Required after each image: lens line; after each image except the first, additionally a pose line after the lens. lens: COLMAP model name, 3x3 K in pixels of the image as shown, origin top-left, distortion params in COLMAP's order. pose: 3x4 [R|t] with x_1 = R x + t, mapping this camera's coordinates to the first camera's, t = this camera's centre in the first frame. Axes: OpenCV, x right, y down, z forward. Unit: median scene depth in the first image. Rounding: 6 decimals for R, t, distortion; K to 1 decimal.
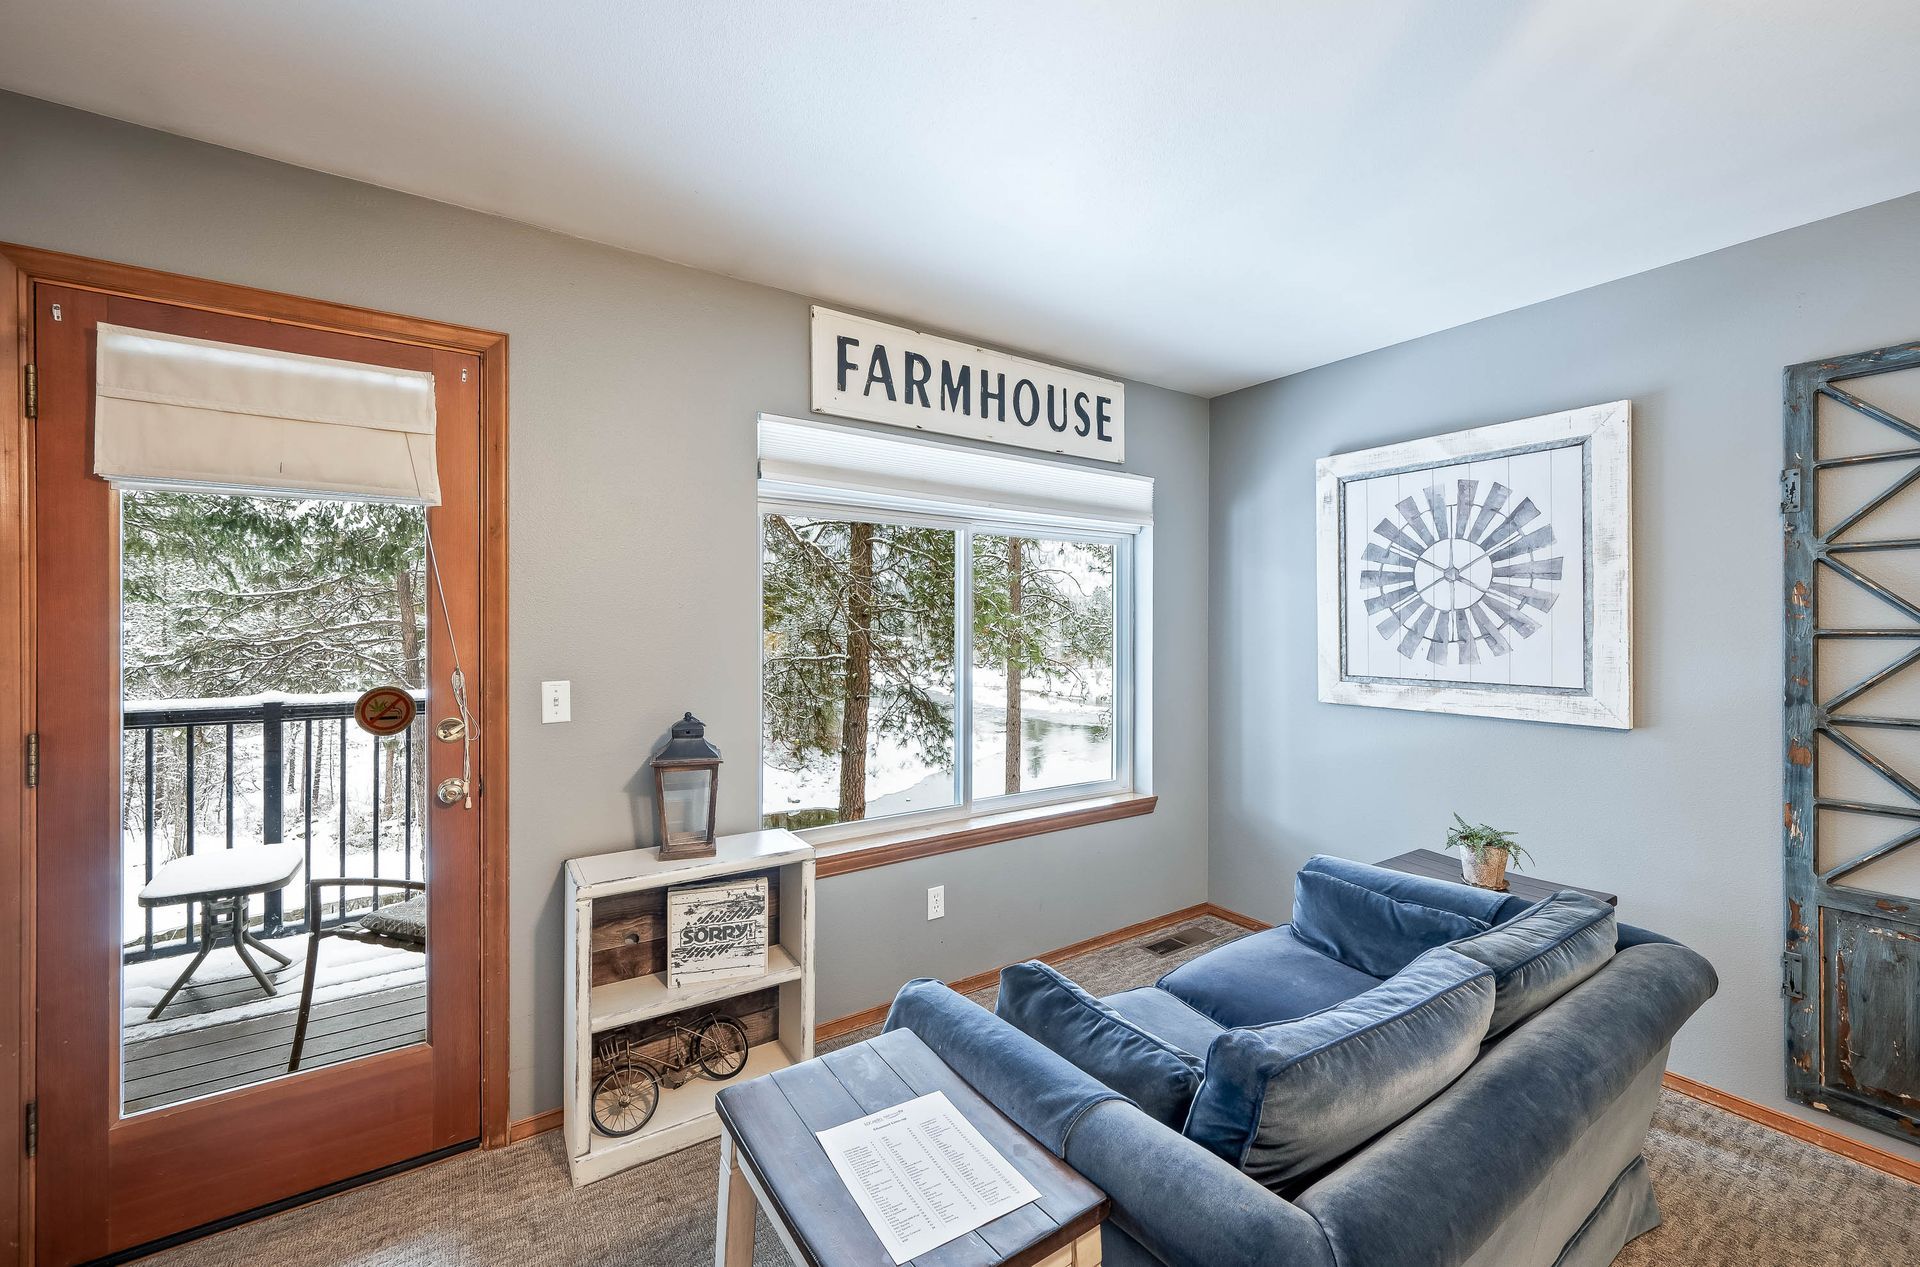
lens RADIAL K [[775.1, 0, 966.8], [0, 775.1, 624.5], [0, 0, 1]] dist [0.014188, 0.000241]
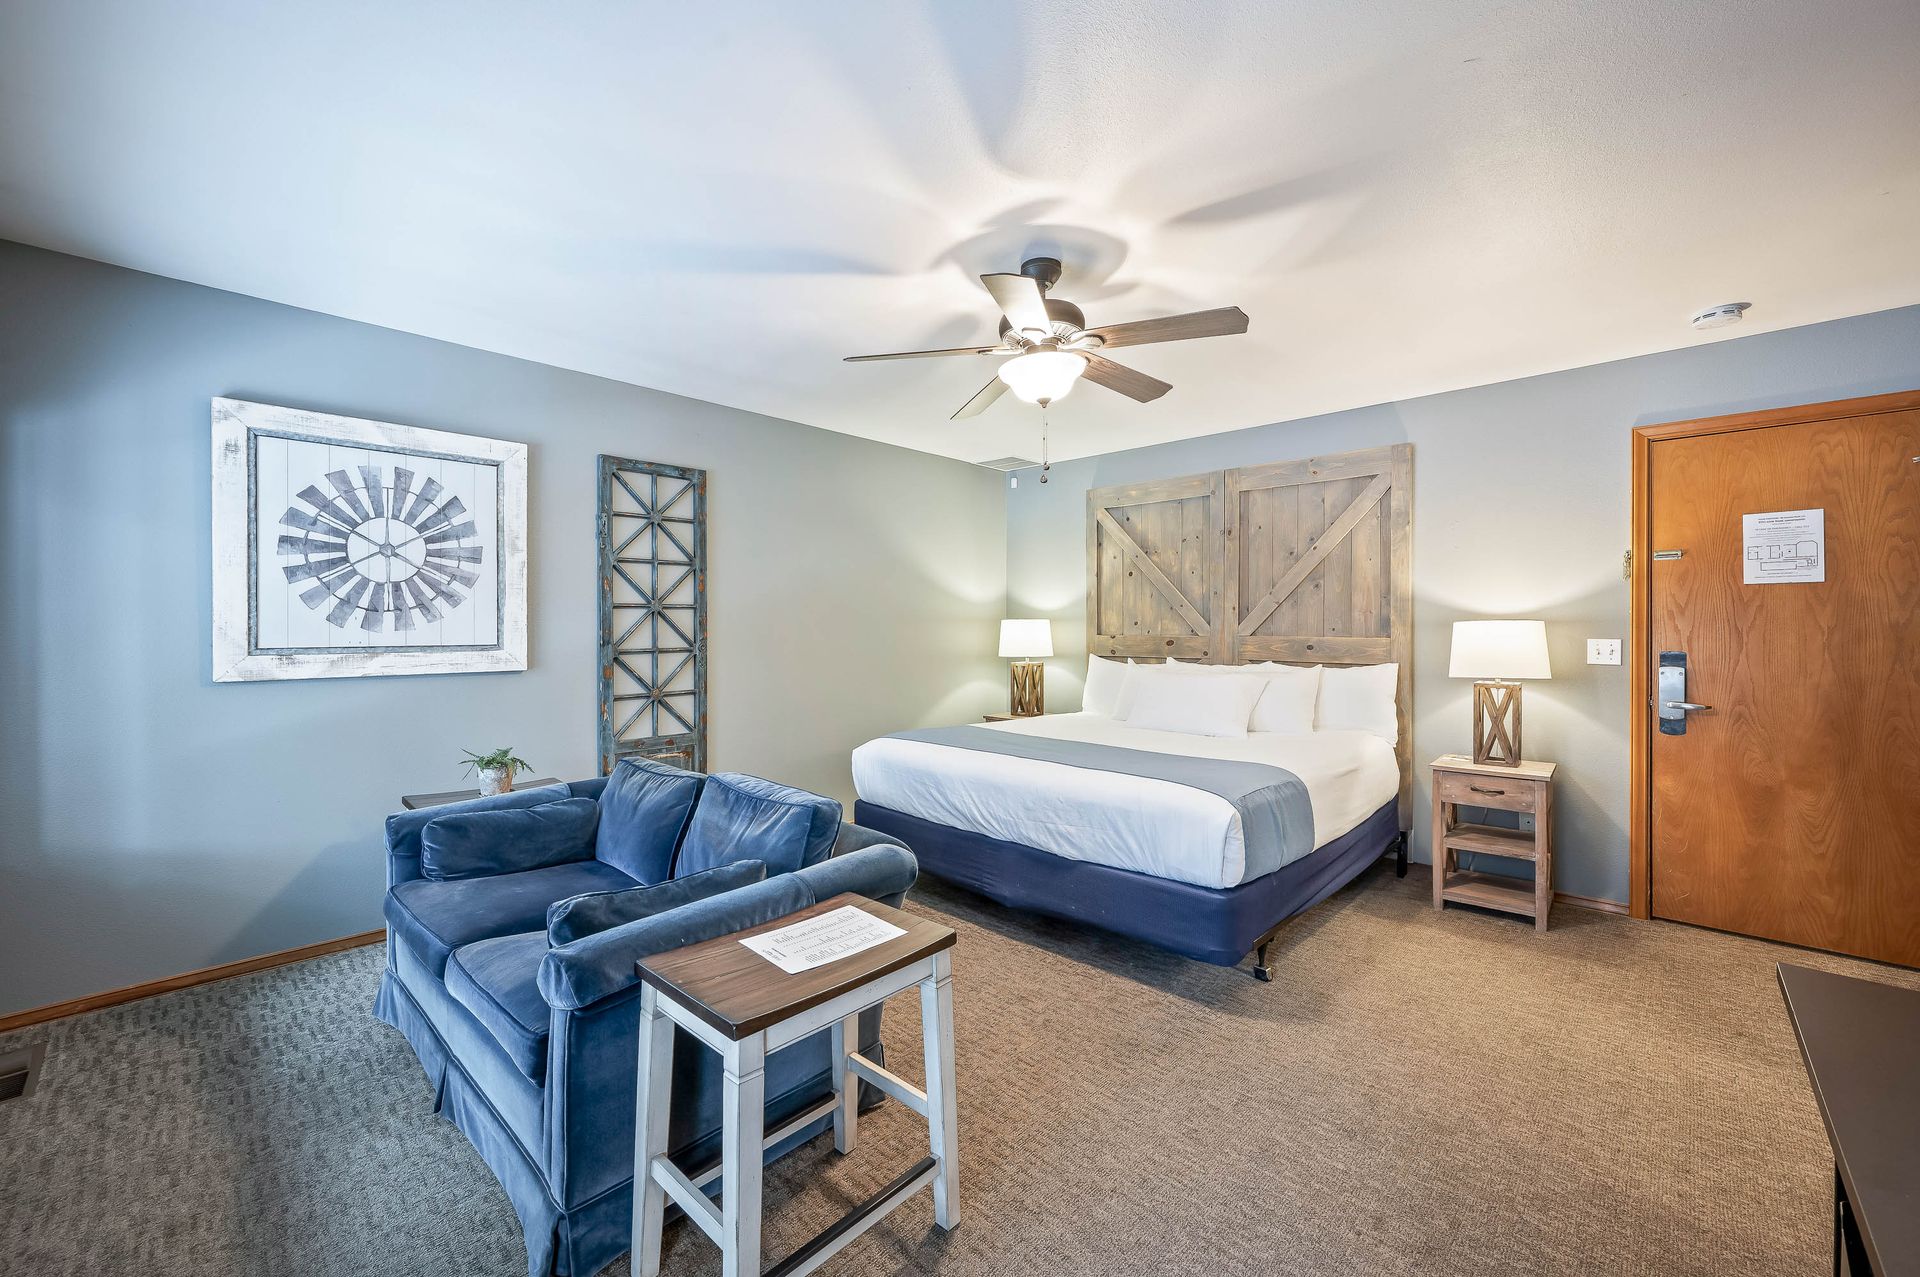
lens RADIAL K [[789.9, 0, 961.4], [0, 789.9, 629.0], [0, 0, 1]] dist [-0.002743, 0.000410]
pose [[-0.214732, -0.001935, 0.976671, -0.666589], [0.000957, 0.999997, 0.002191, 0.047308], [-0.976672, 0.001405, -0.214730, 0.455539]]
